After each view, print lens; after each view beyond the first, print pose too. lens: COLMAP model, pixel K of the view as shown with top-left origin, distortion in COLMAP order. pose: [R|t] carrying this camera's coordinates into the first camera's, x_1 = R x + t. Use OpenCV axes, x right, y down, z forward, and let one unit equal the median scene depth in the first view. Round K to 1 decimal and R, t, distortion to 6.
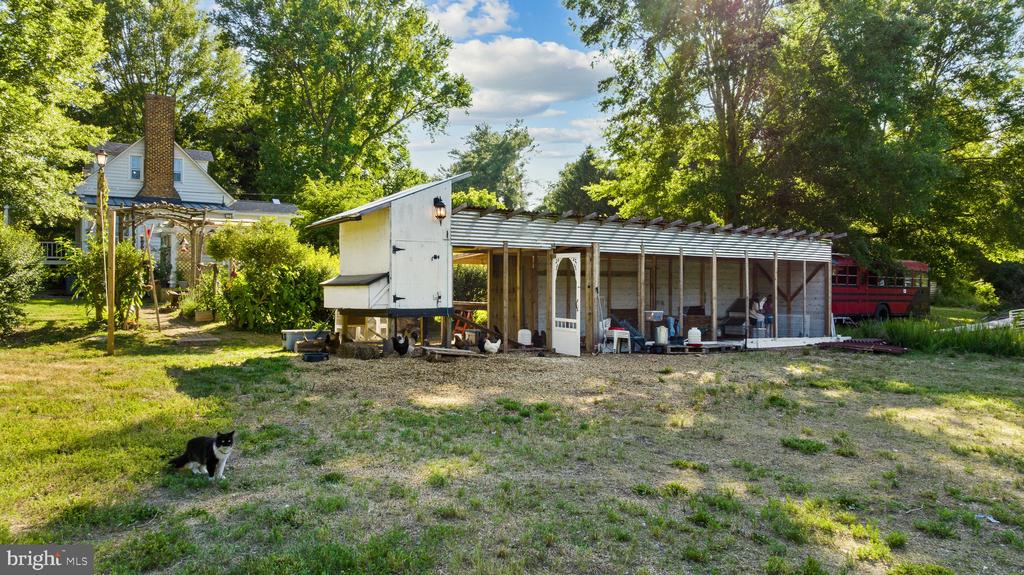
lens RADIAL K [[715.9, 0, 494.4], [0, 715.9, 282.7], [0, 0, 1]] dist [-0.006359, -0.001944]
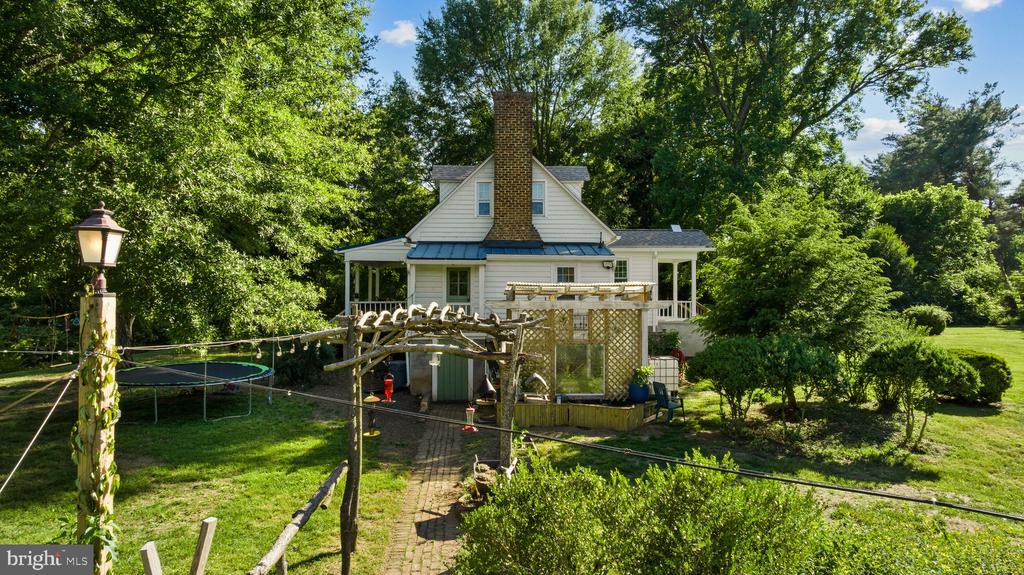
lens RADIAL K [[727.1, 0, 542.5], [0, 727.1, 286.2], [0, 0, 1]] dist [-0.004495, 0.027677]
pose [[0.891467, -0.011831, -0.452930, -0.200768], [0.011478, 0.999928, -0.003530, -0.113283], [0.452939, -0.002052, 0.891539, 0.612212]]
